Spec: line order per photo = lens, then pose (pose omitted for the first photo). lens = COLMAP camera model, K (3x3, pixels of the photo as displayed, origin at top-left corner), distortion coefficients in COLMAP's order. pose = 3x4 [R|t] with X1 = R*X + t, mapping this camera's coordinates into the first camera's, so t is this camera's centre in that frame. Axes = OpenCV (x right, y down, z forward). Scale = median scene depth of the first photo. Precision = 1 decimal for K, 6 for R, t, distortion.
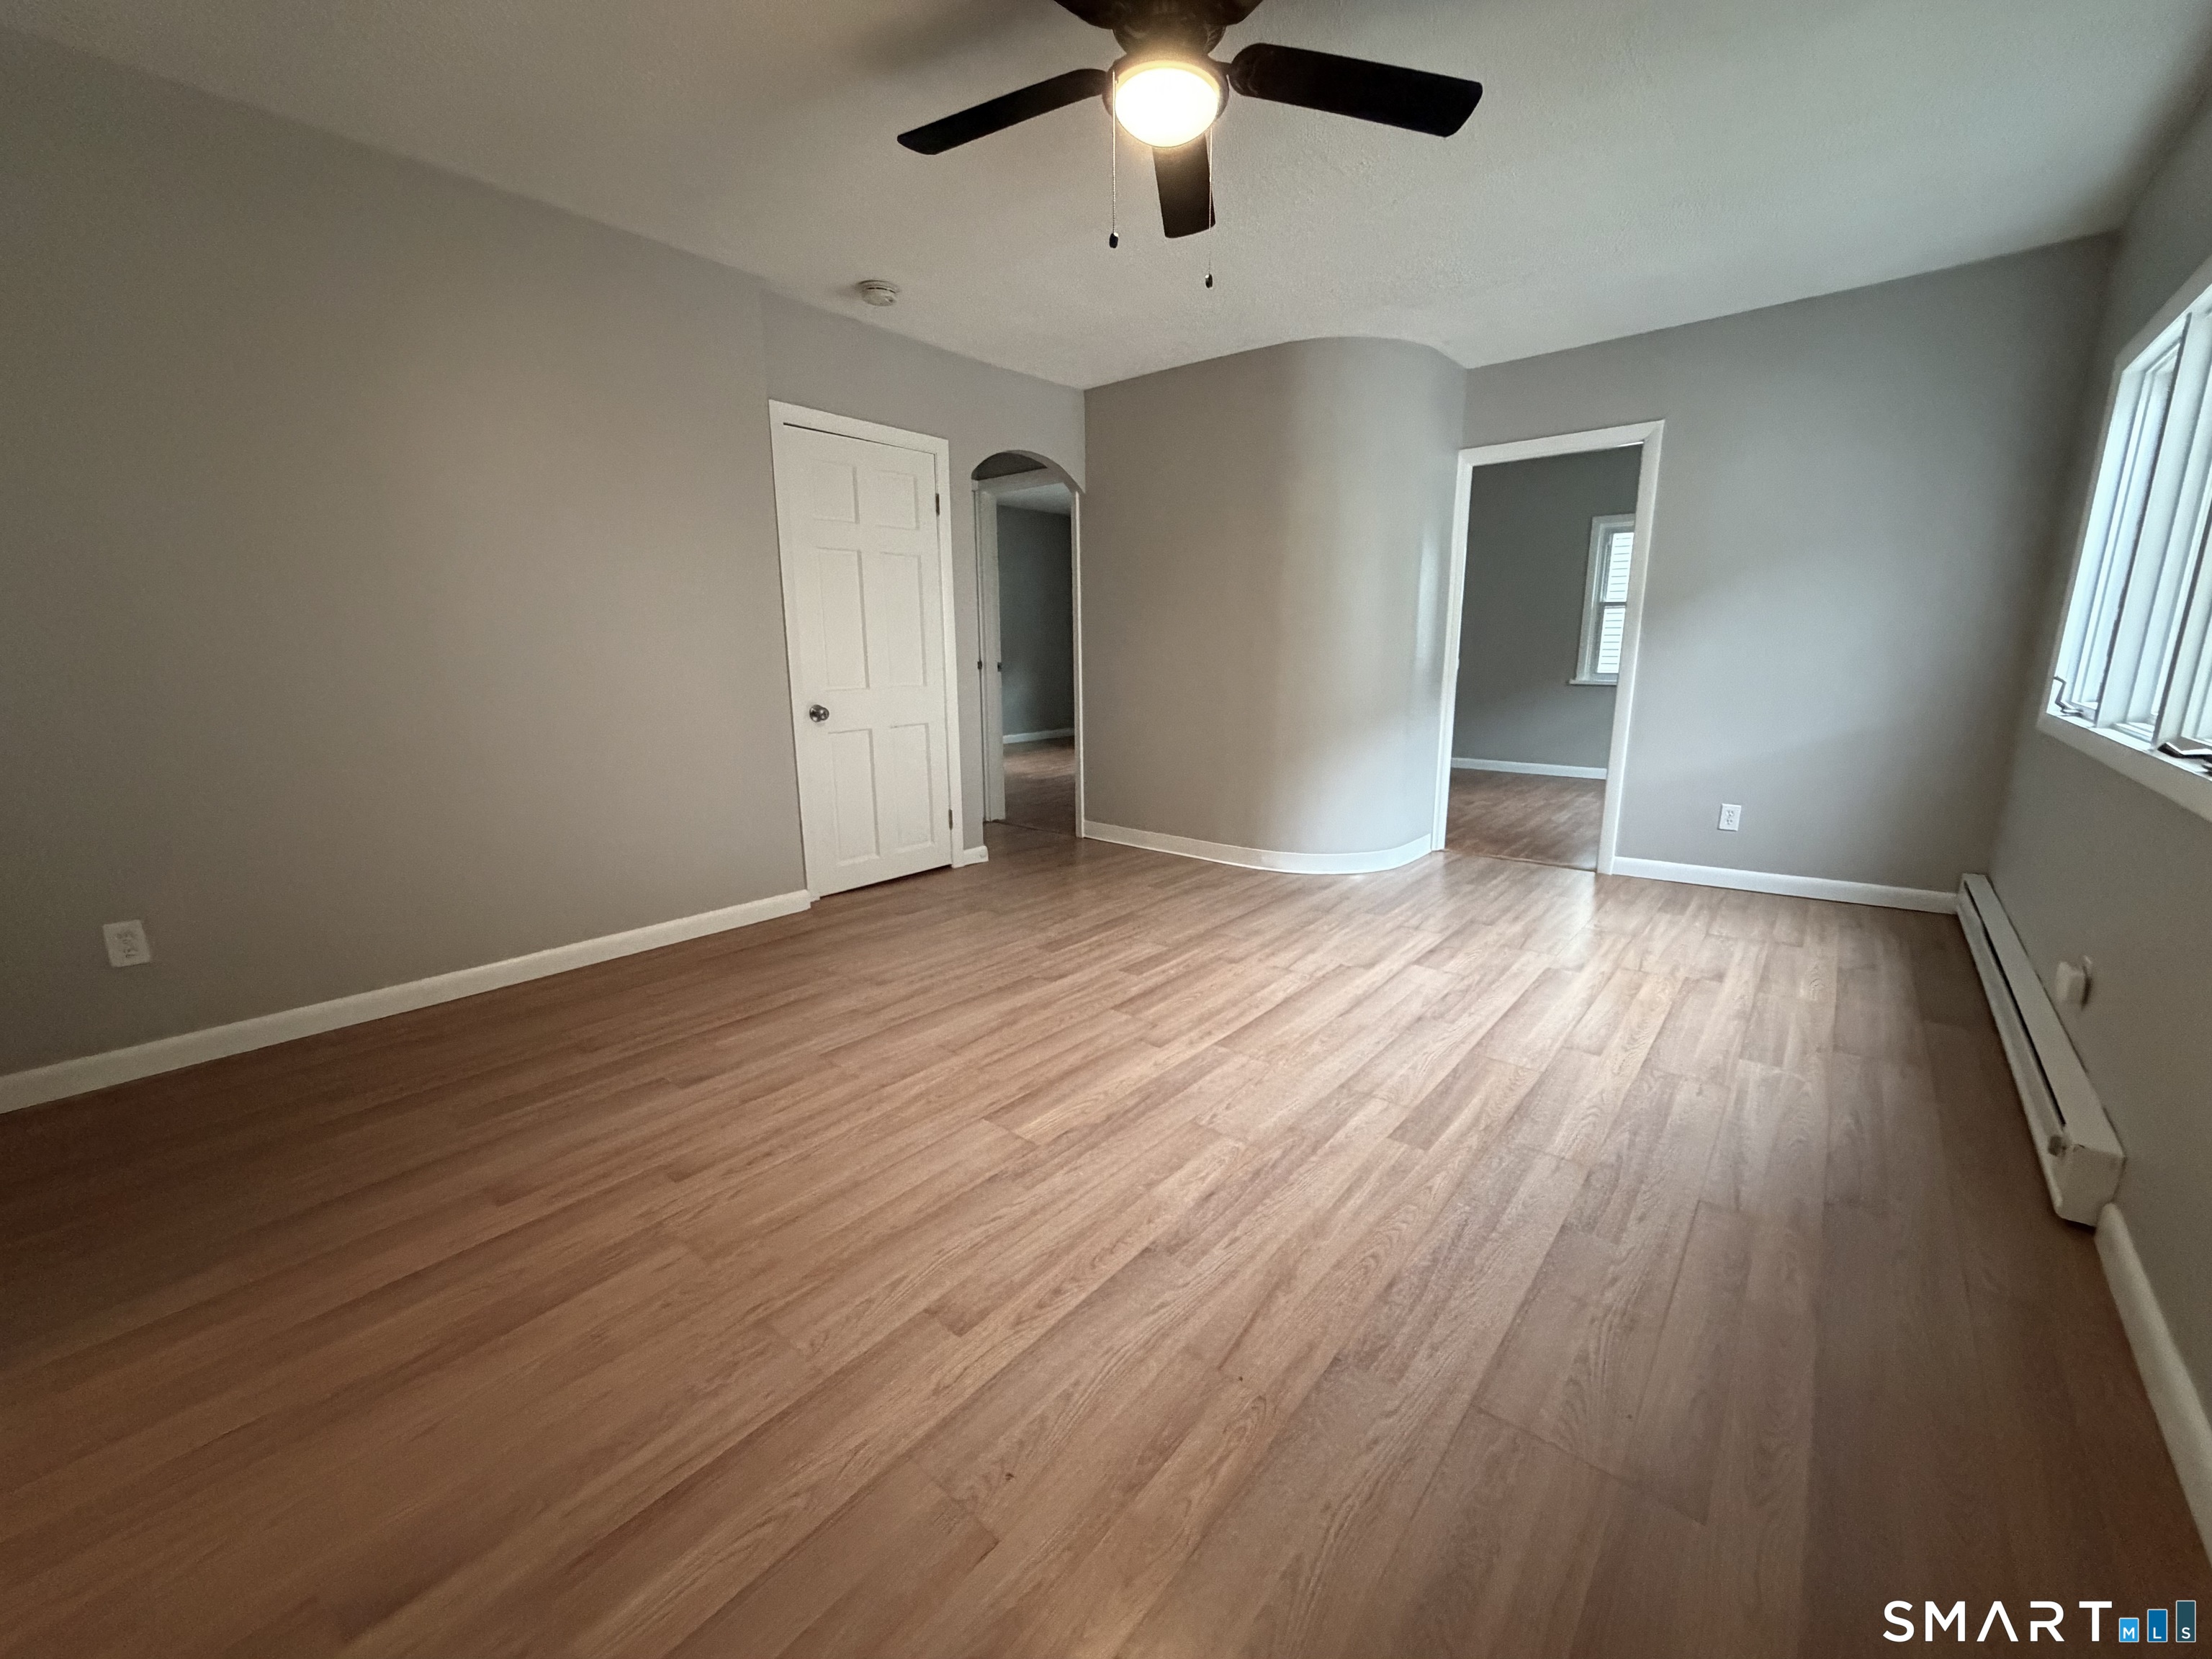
lens RADIAL K [[883.0, 0, 1106.0], [0, 883.0, 829.5], [0, 0, 1]] dist [0.000155, 0.000062]
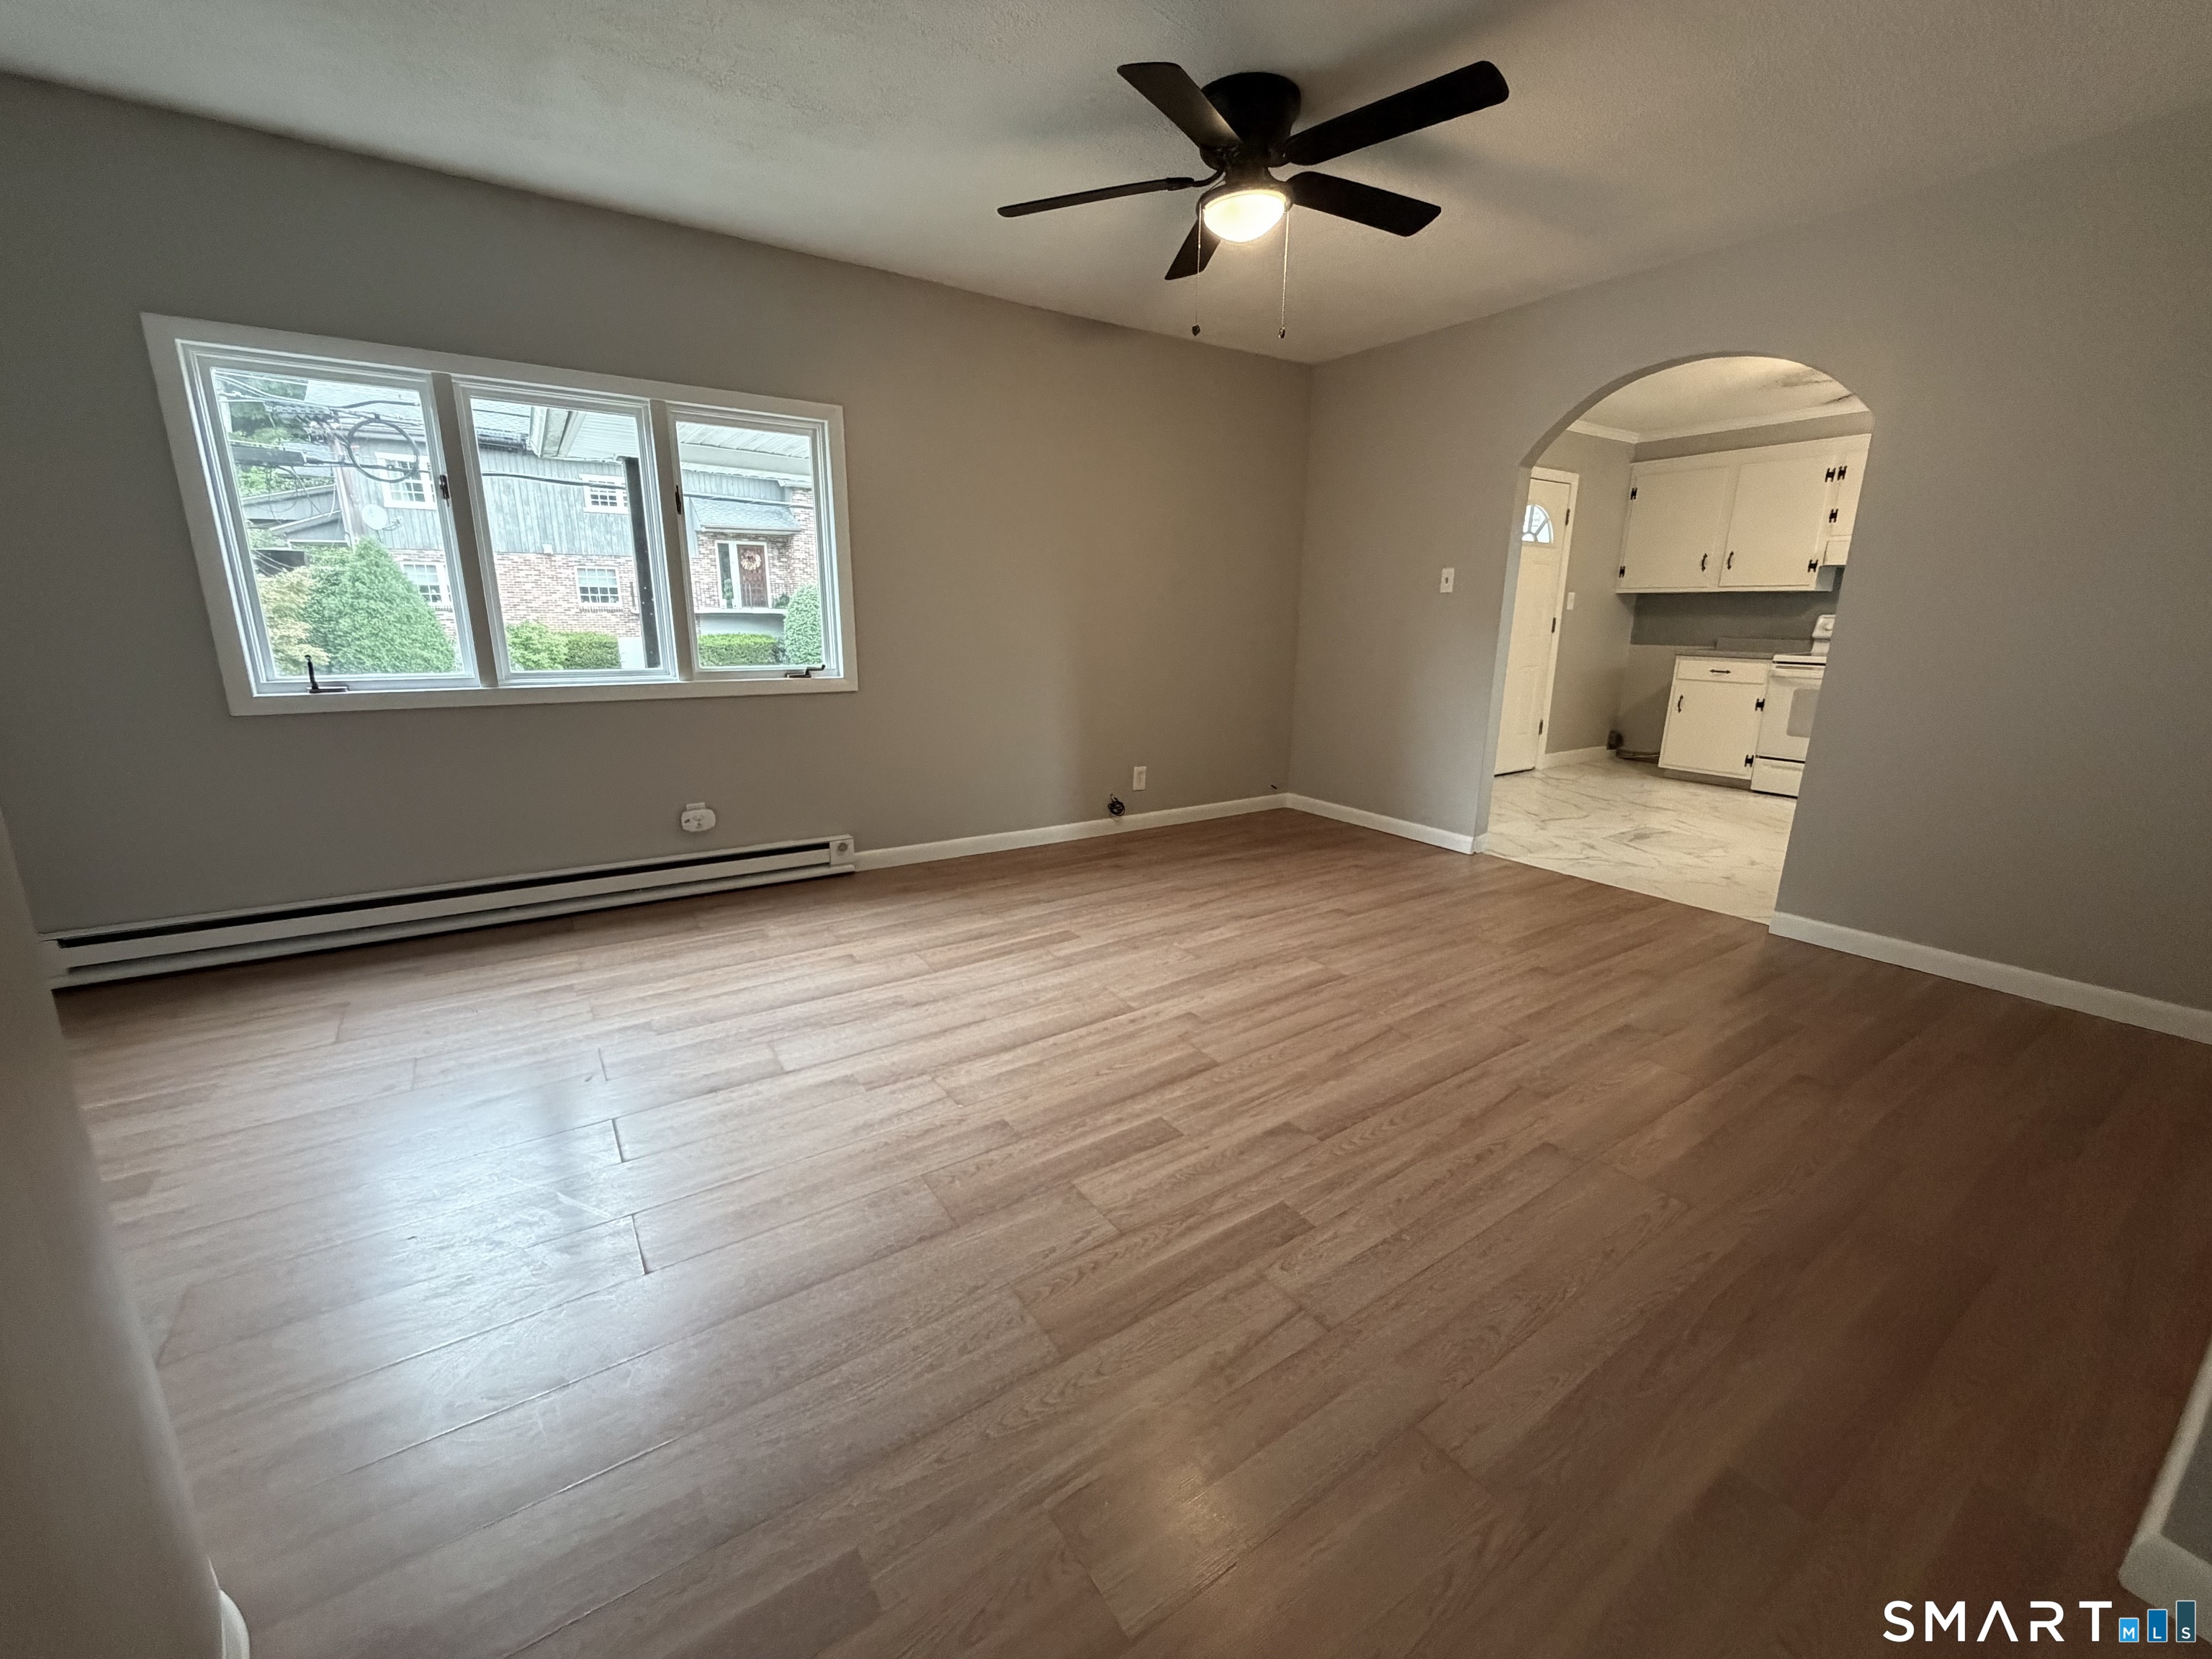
lens RADIAL K [[883.0, 0, 1106.0], [0, 883.0, 829.5], [0, 0, 1]] dist [0.000155, 0.000062]
pose [[-0.959270, -0.071492, 0.273296, -0.115740], [0.055408, 0.901039, 0.430185, -0.409797], [-0.277005, 0.427806, -0.860378, 1.842133]]
